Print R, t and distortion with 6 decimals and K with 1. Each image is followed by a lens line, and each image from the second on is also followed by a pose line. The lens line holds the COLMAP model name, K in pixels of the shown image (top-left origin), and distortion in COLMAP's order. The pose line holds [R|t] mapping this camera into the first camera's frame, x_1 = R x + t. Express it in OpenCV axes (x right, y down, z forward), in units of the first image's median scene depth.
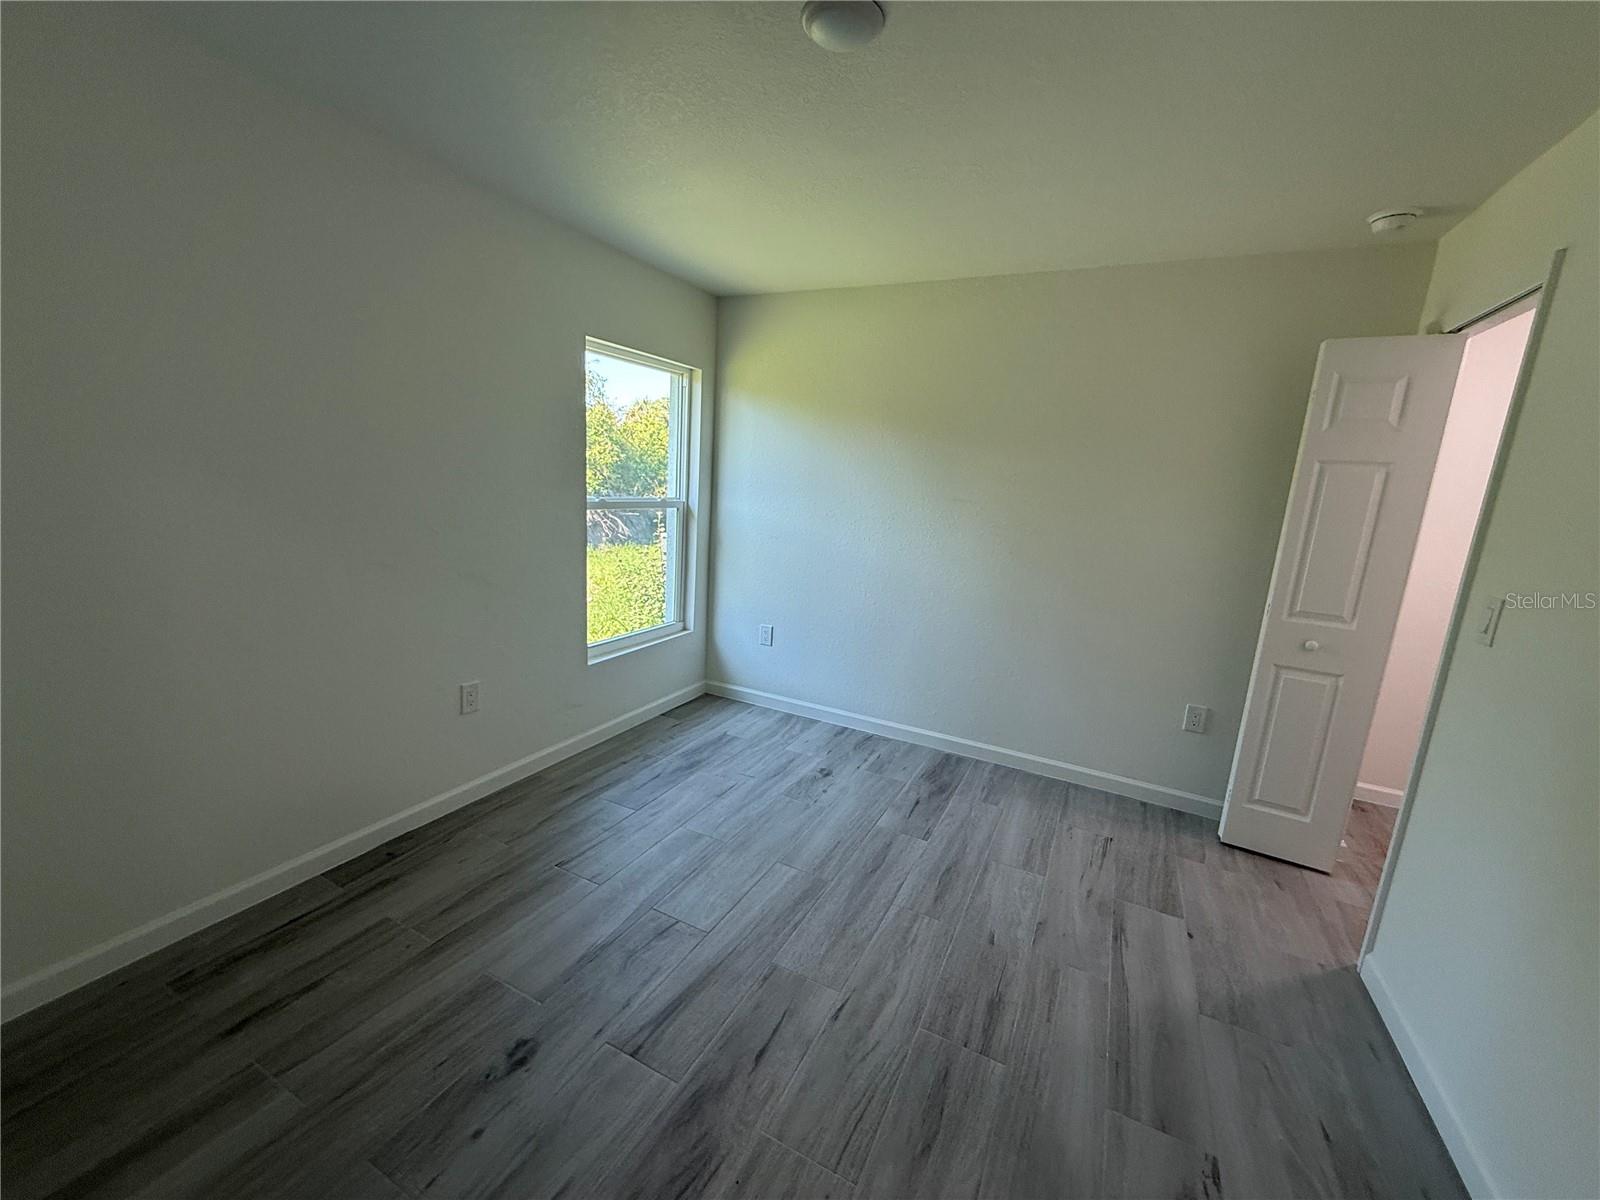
lens RADIAL K [[635.5, 0, 794.5], [0, 635.5, 599.9], [0, 0, 1]] dist [0.002222, -0.000443]
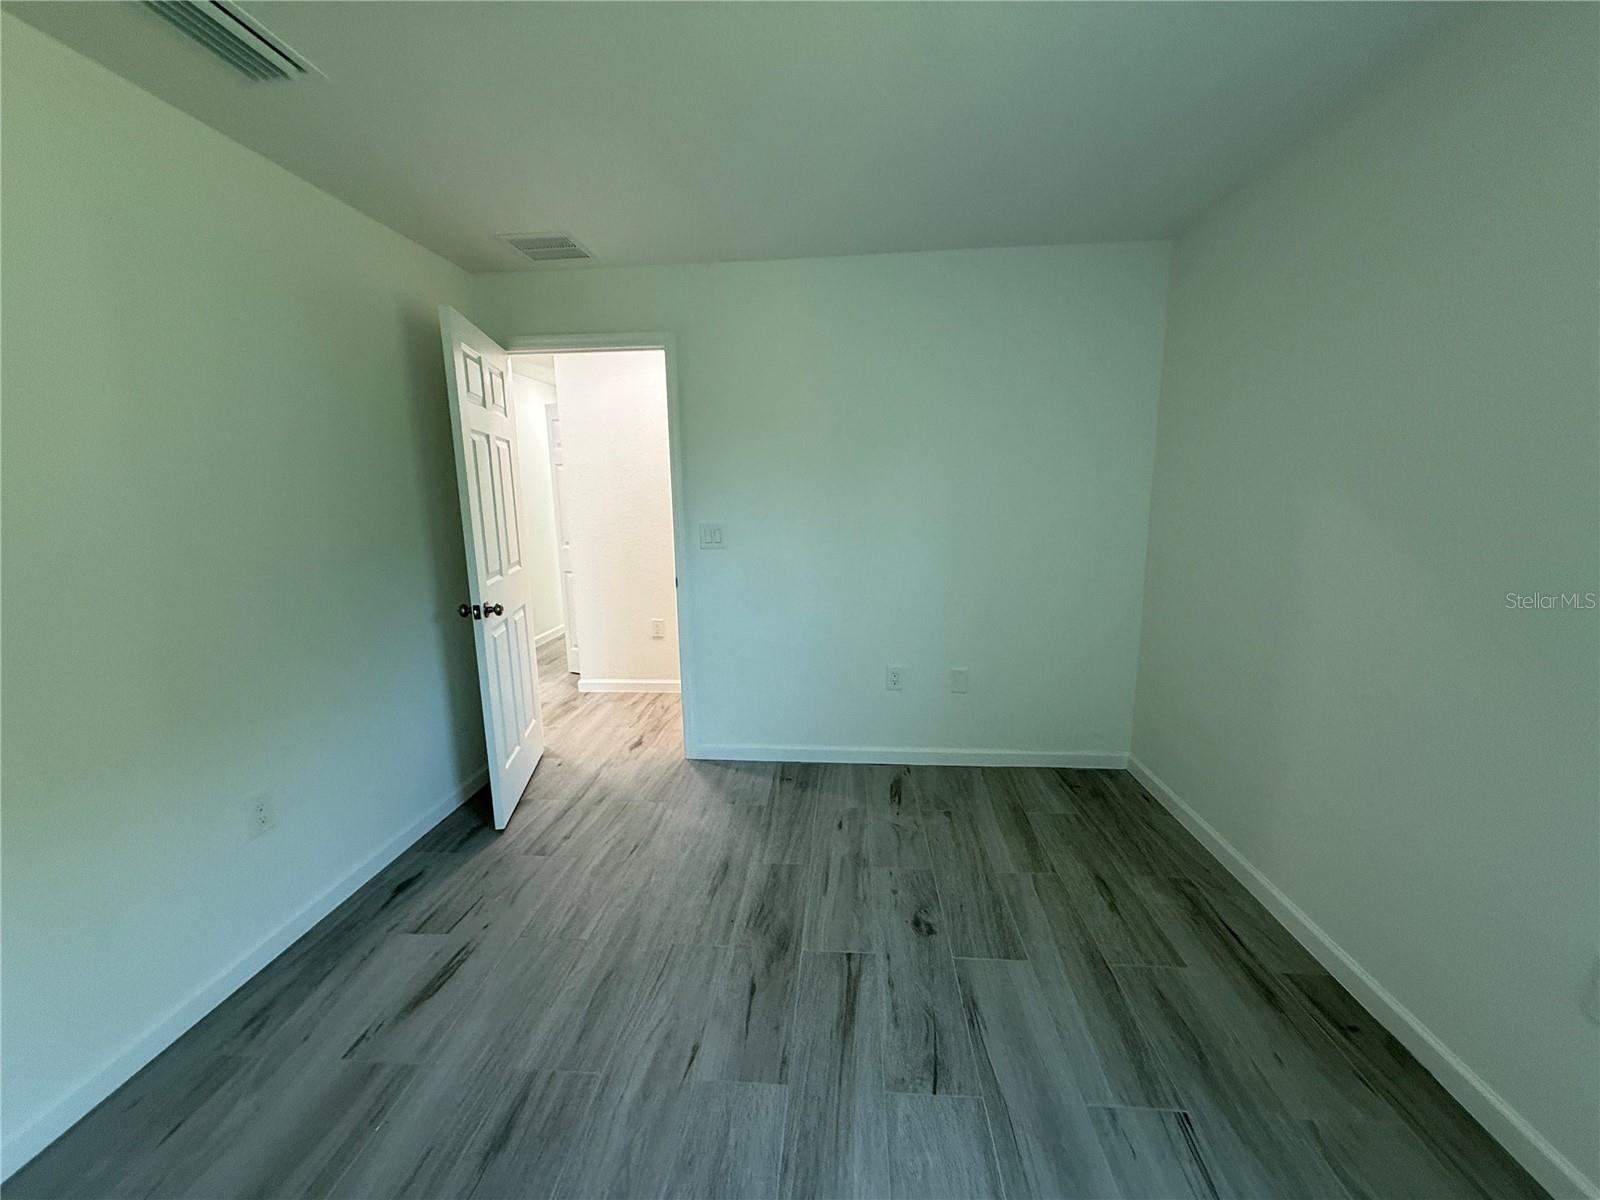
lens RADIAL K [[635.5, 0, 796.6], [0, 635.5, 601.6], [0, 0, 1]] dist [0.002222, -0.000443]
pose [[-0.922335, 0.023493, -0.385677, 0.281753], [-0.111832, 0.939199, 0.324653, -0.293979], [0.369854, 0.342570, -0.863628, 1.694895]]
